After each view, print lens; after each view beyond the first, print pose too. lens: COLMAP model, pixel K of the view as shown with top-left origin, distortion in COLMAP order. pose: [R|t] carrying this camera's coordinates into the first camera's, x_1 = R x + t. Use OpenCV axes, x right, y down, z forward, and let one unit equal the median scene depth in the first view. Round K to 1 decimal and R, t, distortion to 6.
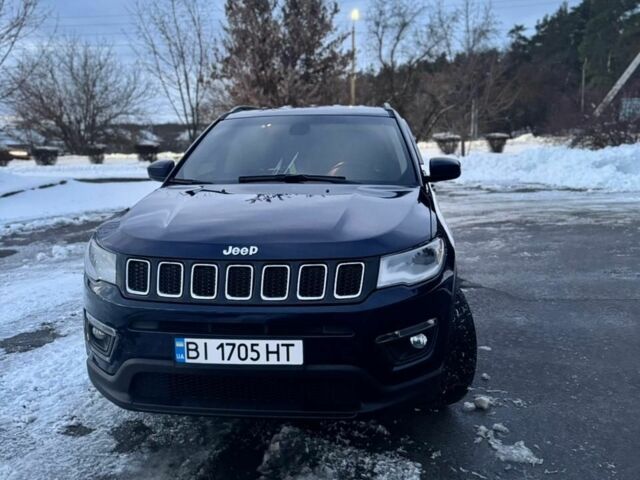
lens RADIAL K [[594.1, 0, 320.0], [0, 594.1, 240.0], [0, 0, 1]] dist [0.169670, -0.286368]
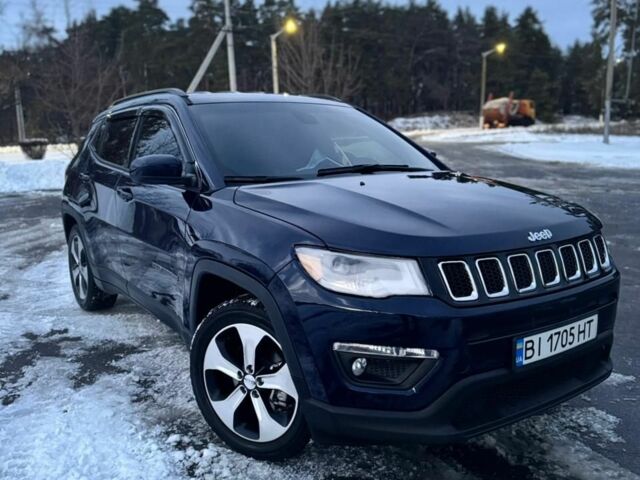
lens RADIAL K [[611.1, 0, 320.5], [0, 611.1, 243.4], [0, 0, 1]] dist [-0.004705, -0.001370]
pose [[0.734890, -0.112856, 0.668731, -0.899216], [0.116976, 0.992372, 0.038926, -0.041638], [-0.668022, 0.049619, 0.742485, 0.445325]]
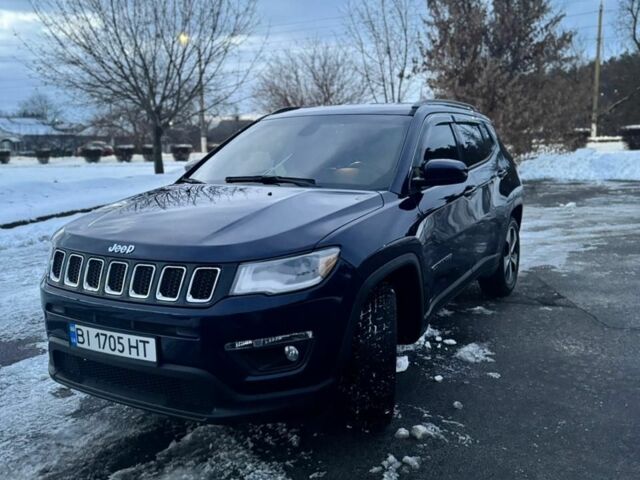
lens RADIAL K [[594.1, 0, 320.0], [0, 594.1, 240.0], [0, 0, 1]] dist [0.169670, -0.286368]
pose [[0.924478, 0.059504, -0.376564, 0.519122], [-0.055004, 0.998228, 0.022702, -0.035730], [0.377247, -0.000275, 0.926113, 0.116549]]
